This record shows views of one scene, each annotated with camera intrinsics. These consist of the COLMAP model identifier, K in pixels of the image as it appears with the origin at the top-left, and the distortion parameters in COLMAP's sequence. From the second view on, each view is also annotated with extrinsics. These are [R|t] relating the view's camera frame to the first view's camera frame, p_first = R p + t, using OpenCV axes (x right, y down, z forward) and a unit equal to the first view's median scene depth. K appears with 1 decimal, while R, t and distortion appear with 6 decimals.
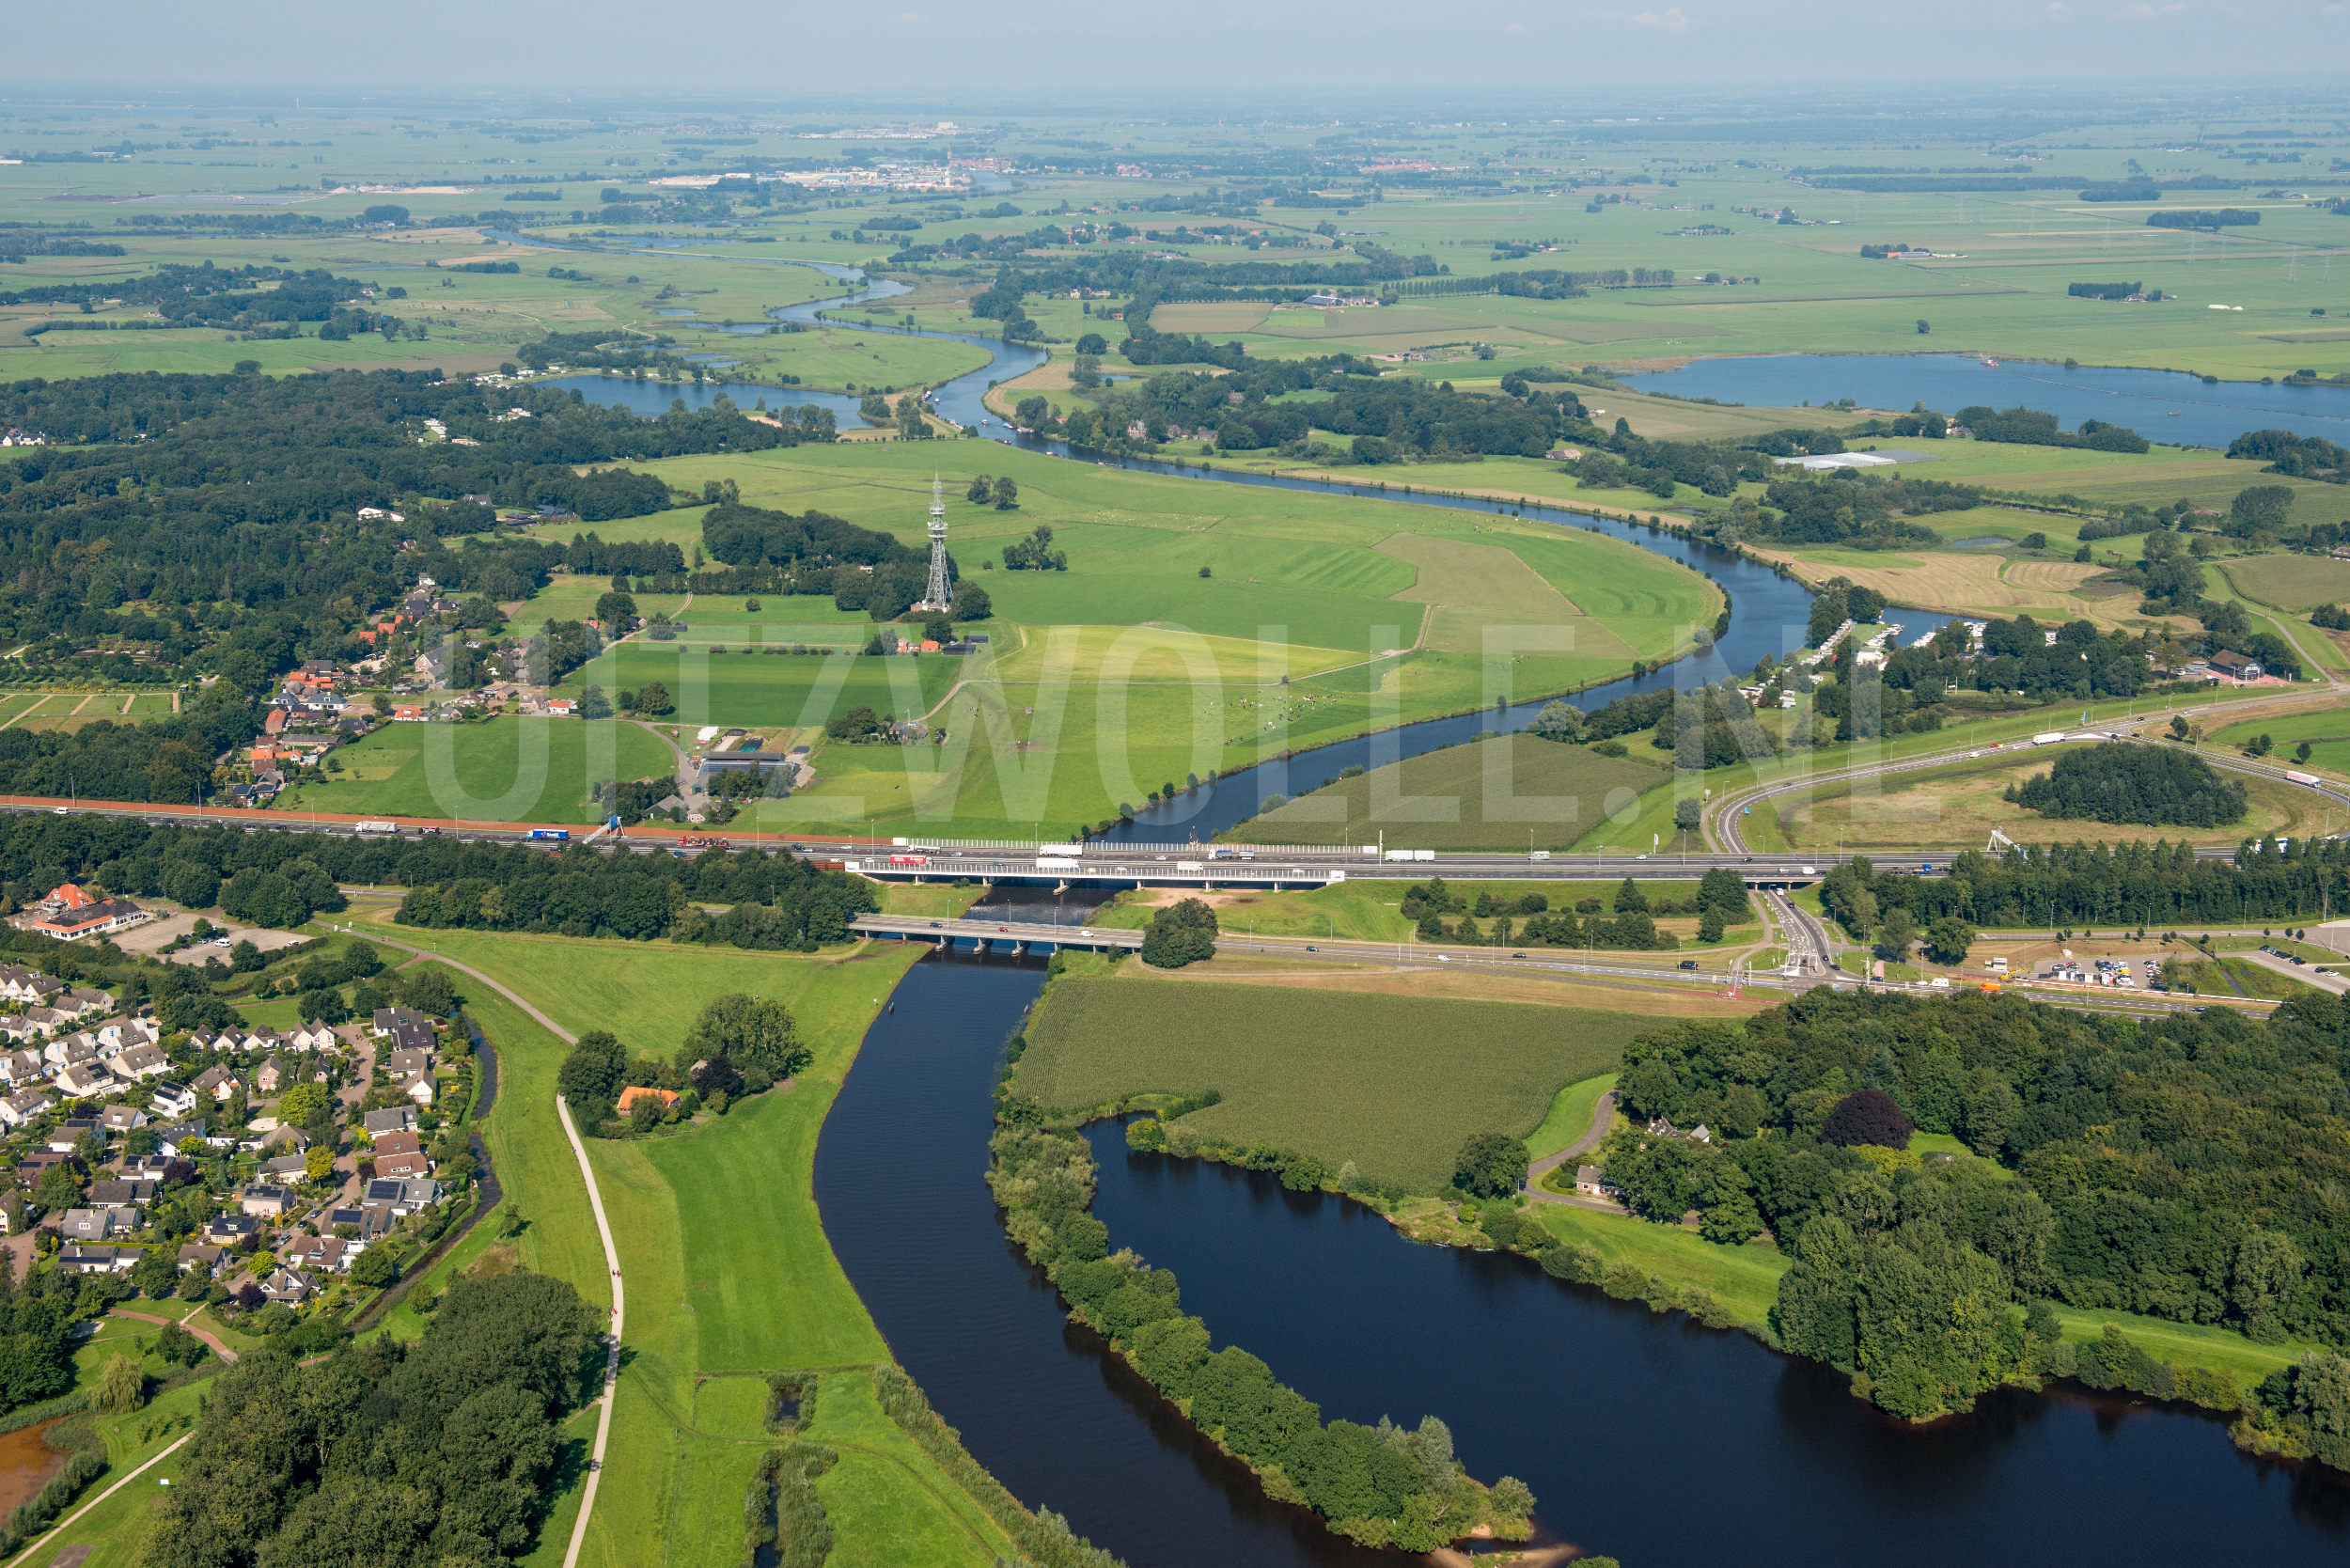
lens RADIAL K [[2843.6, 0, 1170.9], [0, 2843.6, 785.8], [0, 0, 1]] dist [0.097649, 0.017232]
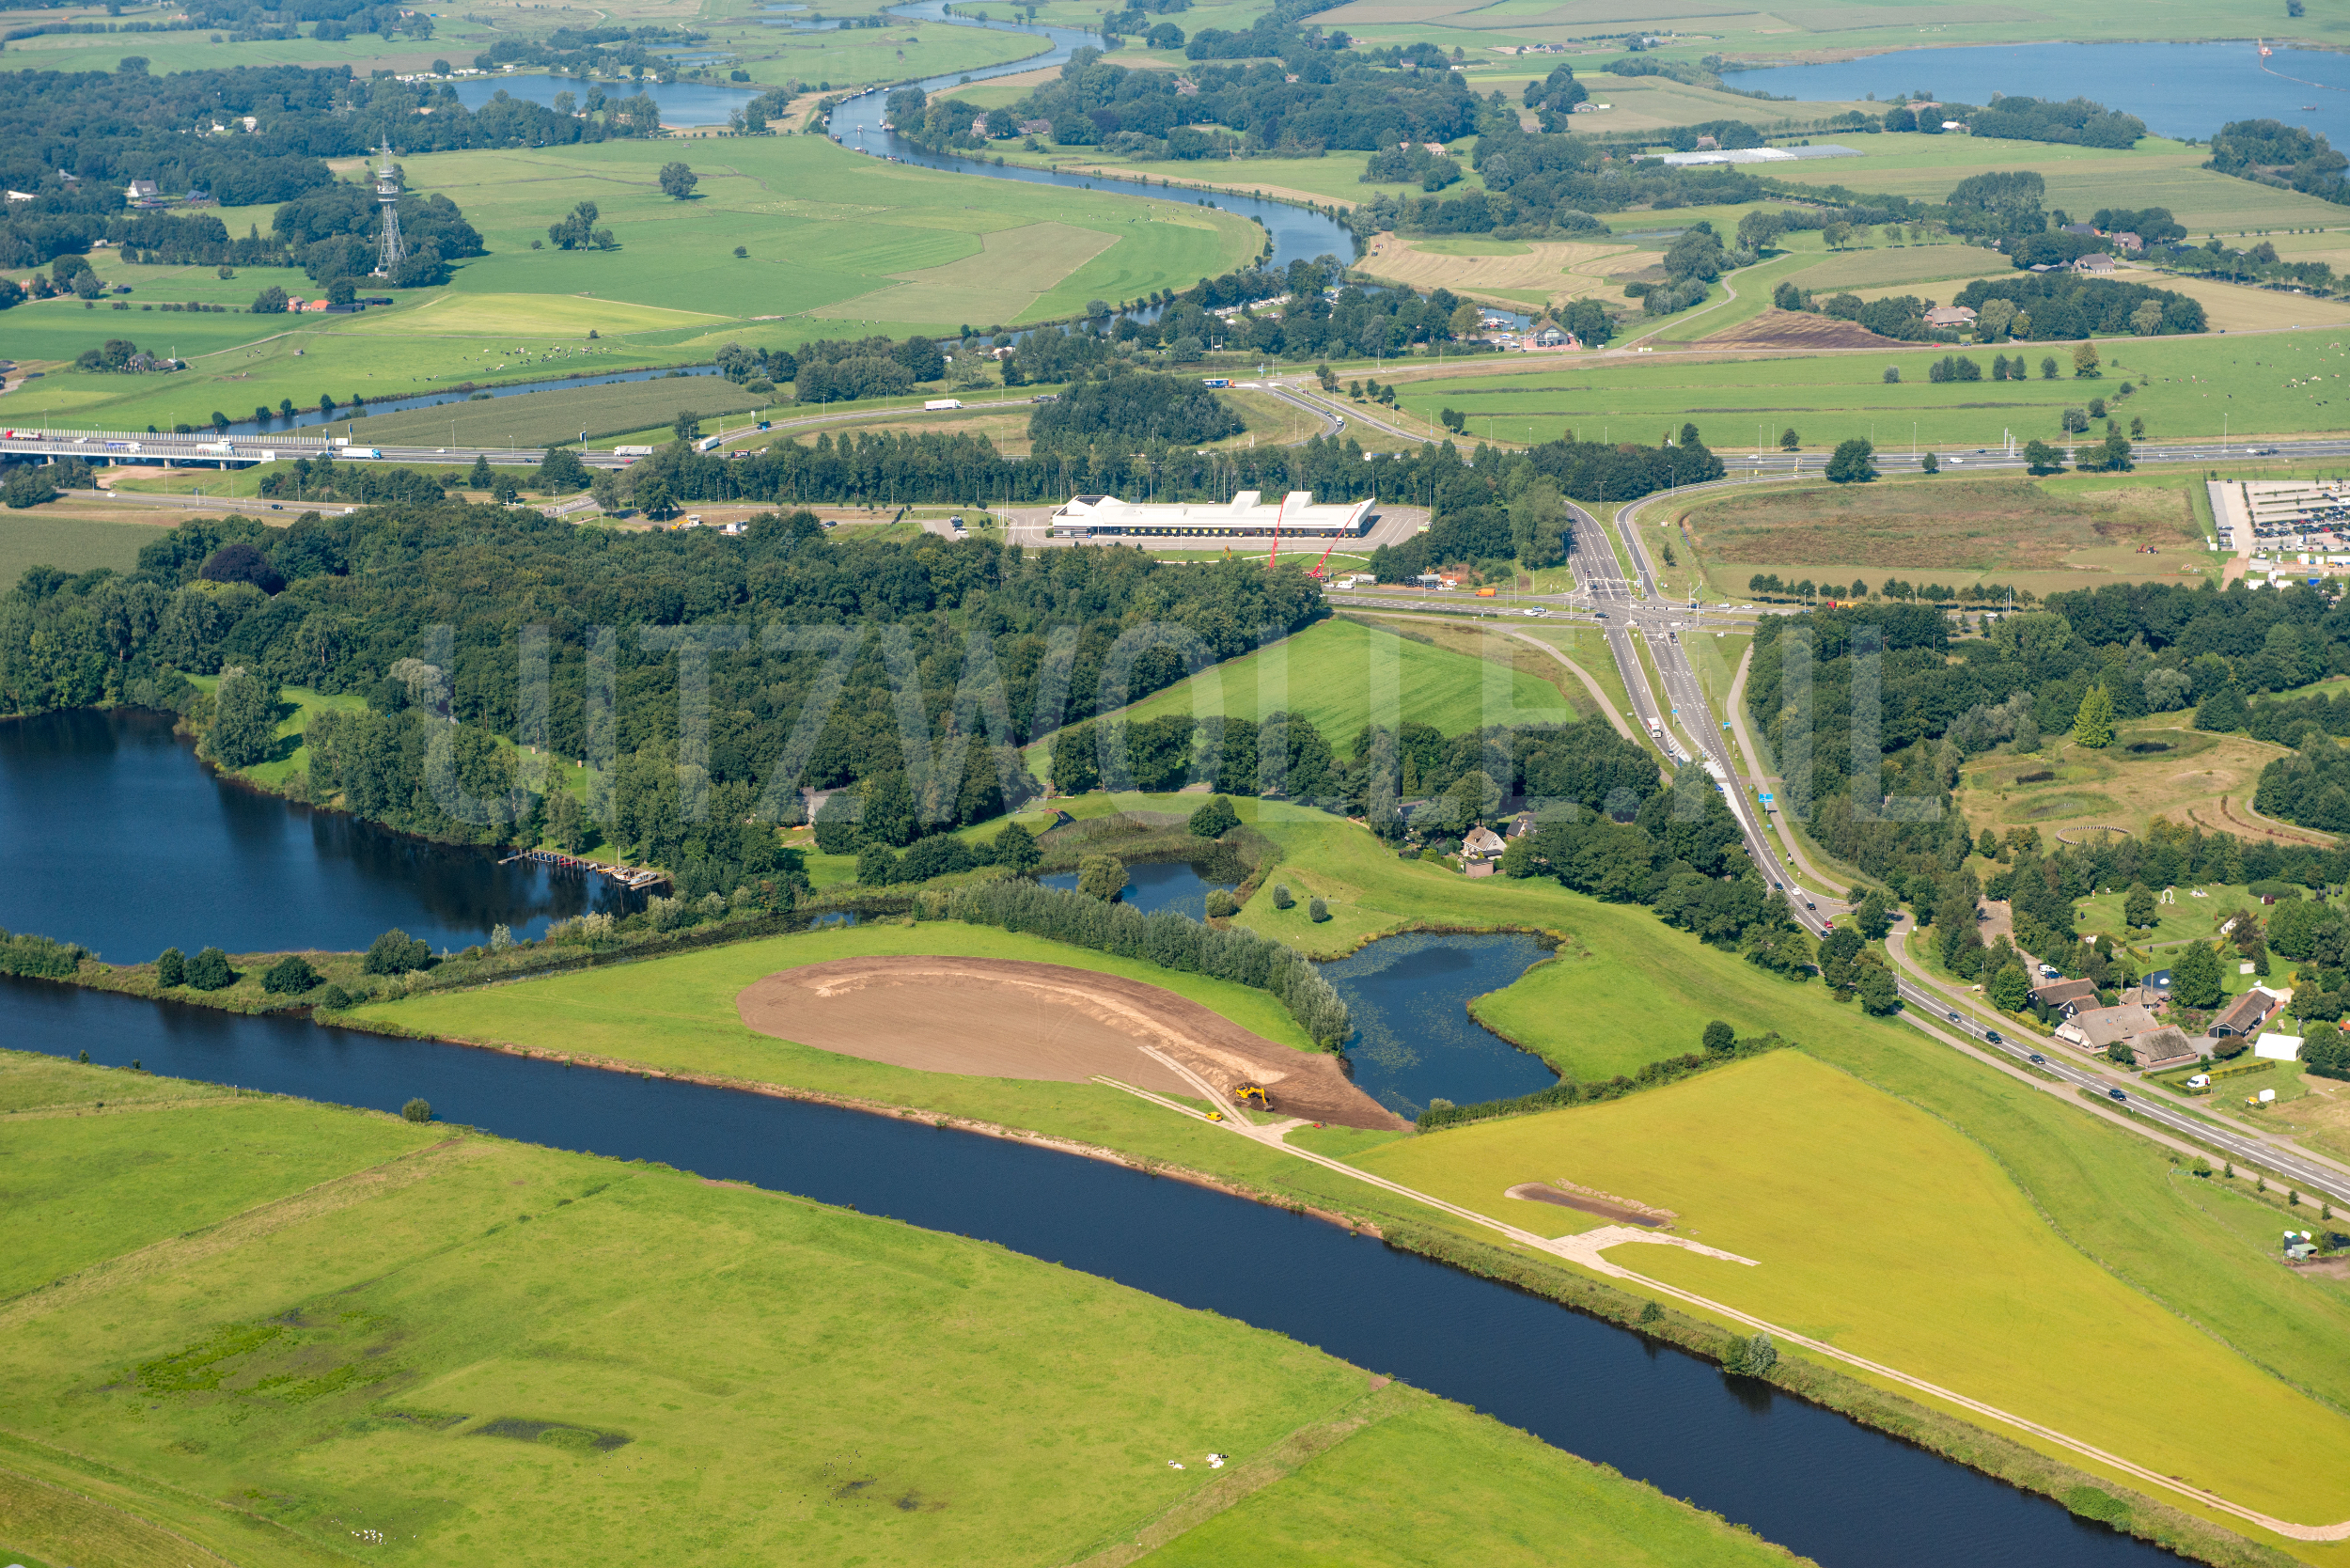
lens RADIAL K [[4450.4, 0, 1175.0], [0, 4450.4, 784.0], [0, 0, 1]] dist [0.151119, -0.525321]
pose [[0.966342, 0.036566, -0.254648, 0.403495], [-0.037041, 0.999309, 0.002931, 0.067401], [0.254579, 0.006600, 0.967029, -0.275696]]
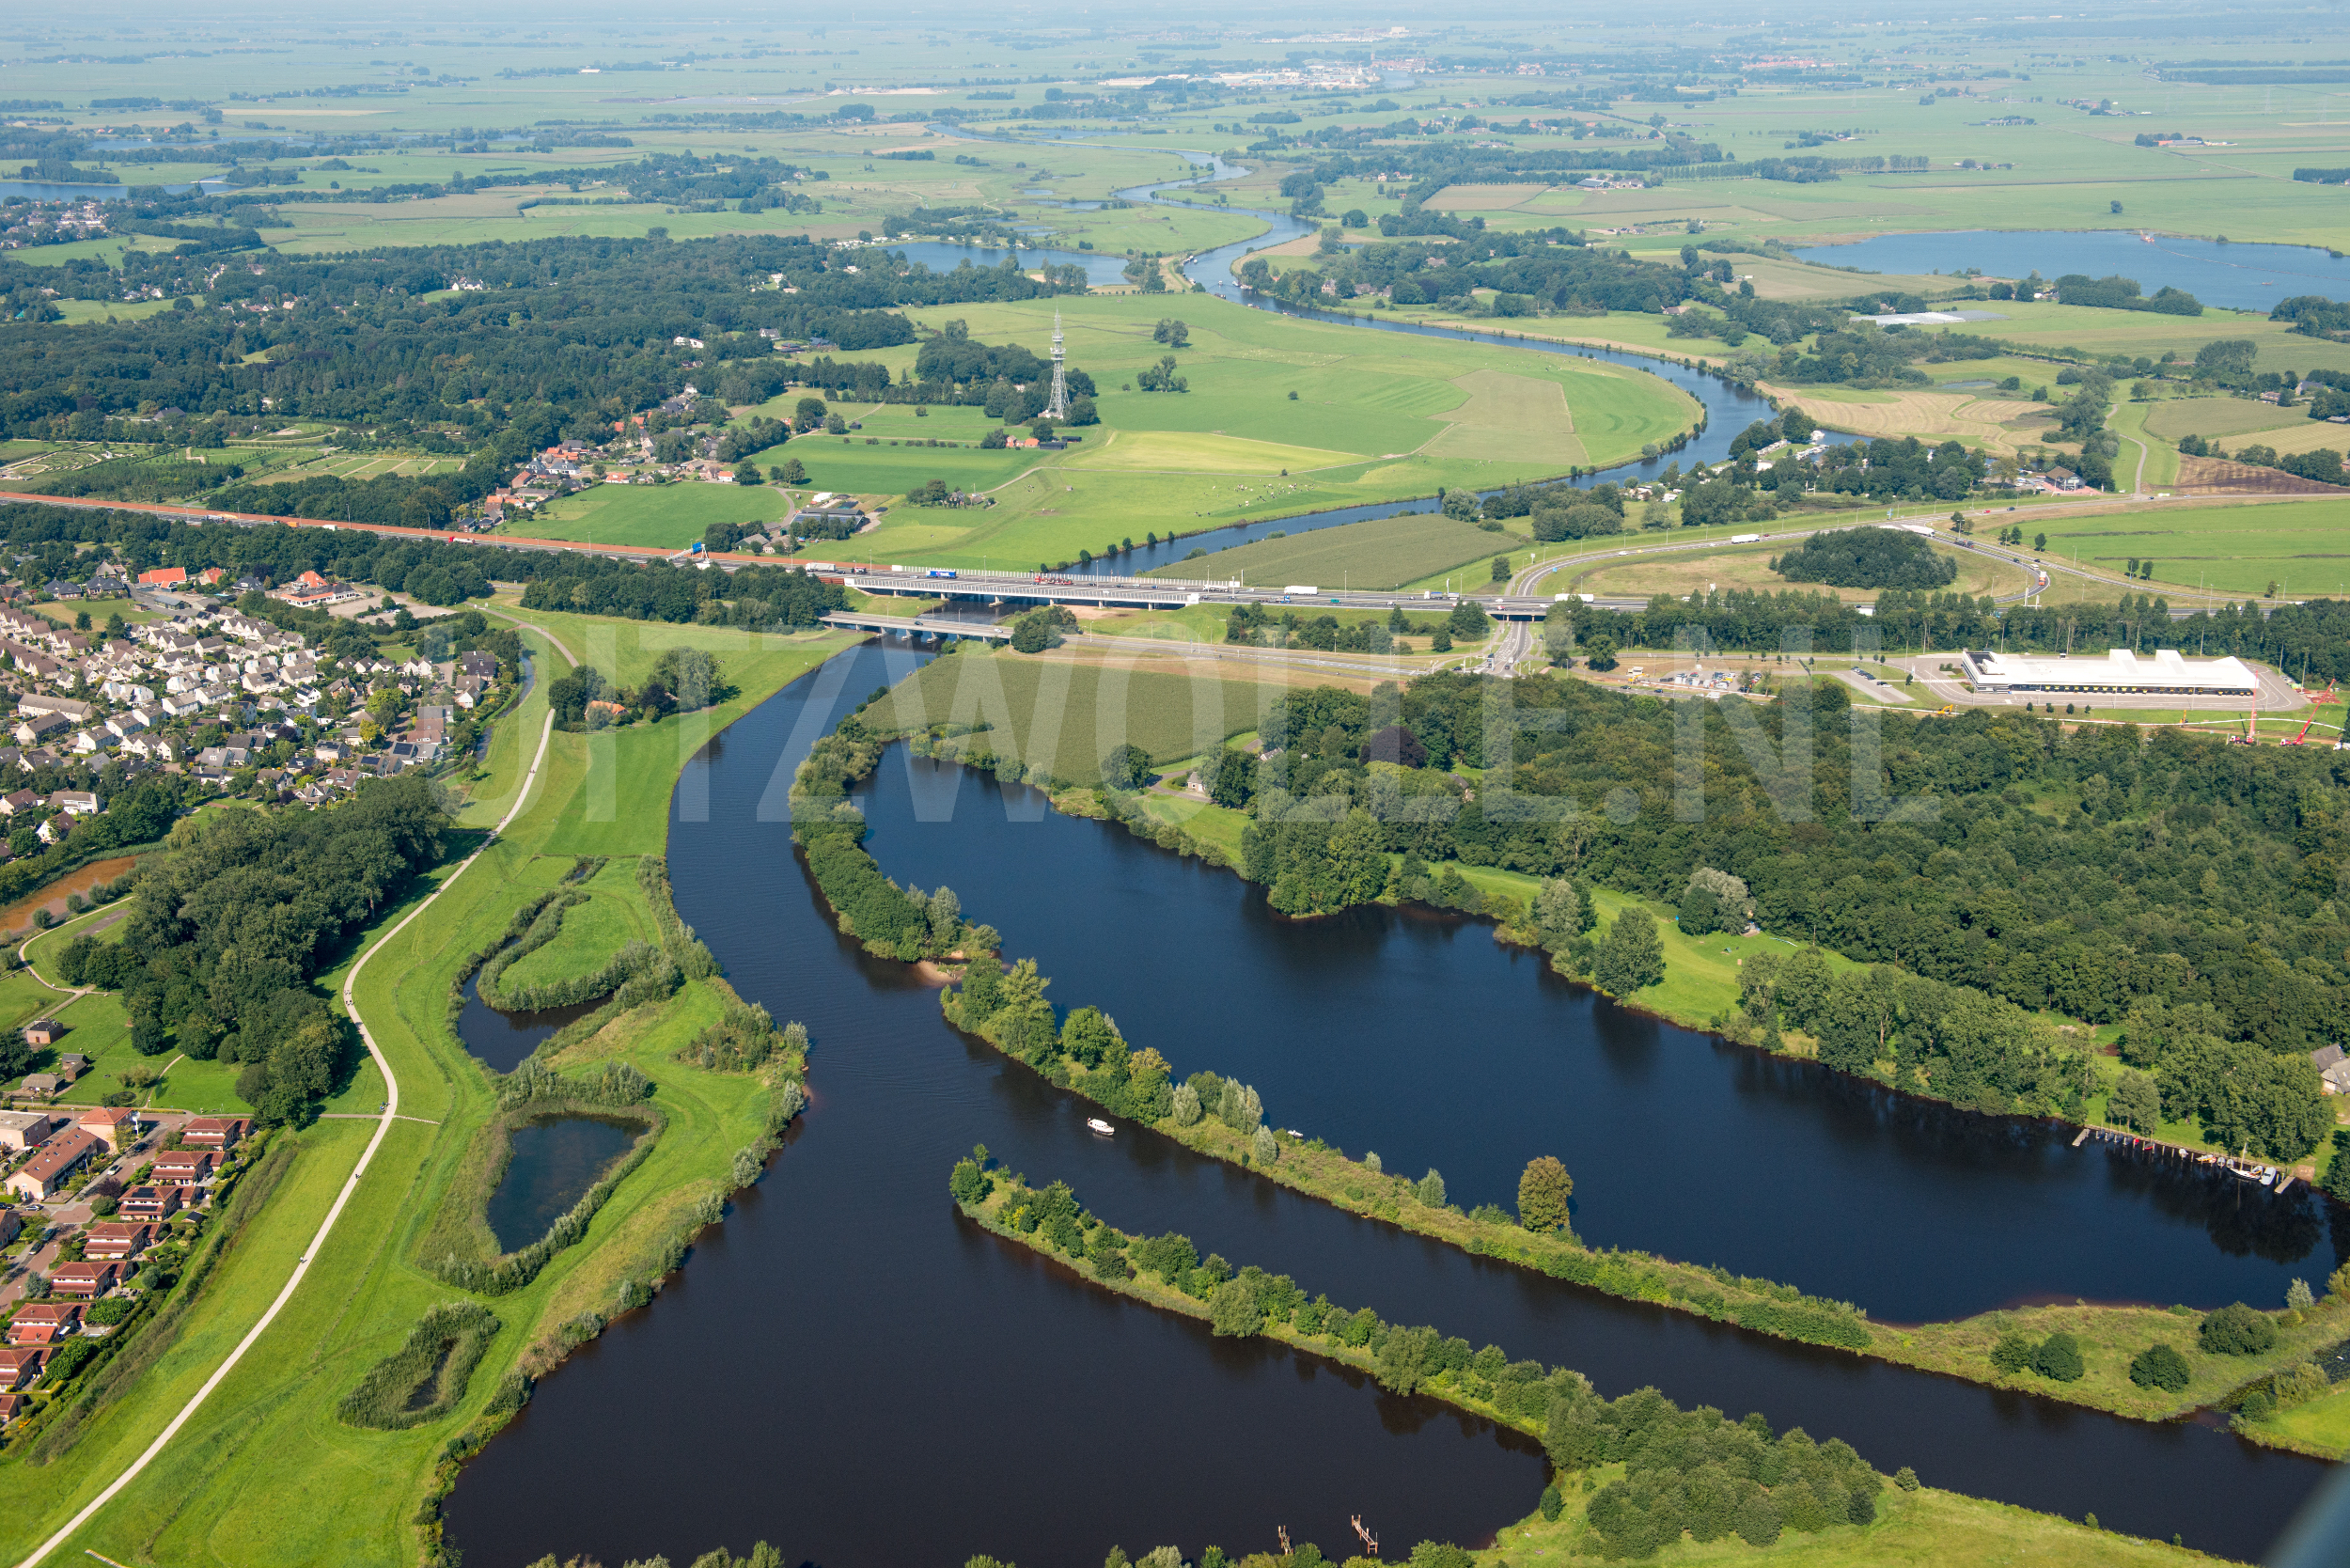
lens RADIAL K [[2582.1, 0, 1175.0], [0, 2582.1, 784.0], [0, 0, 1]] dist [0.069578, 0.008492]
pose [[0.983707, 0.045798, -0.173849, 0.127715], [-0.036099, 0.997632, 0.058549, 0.022833], [0.176119, -0.051320, 0.983030, -0.095226]]
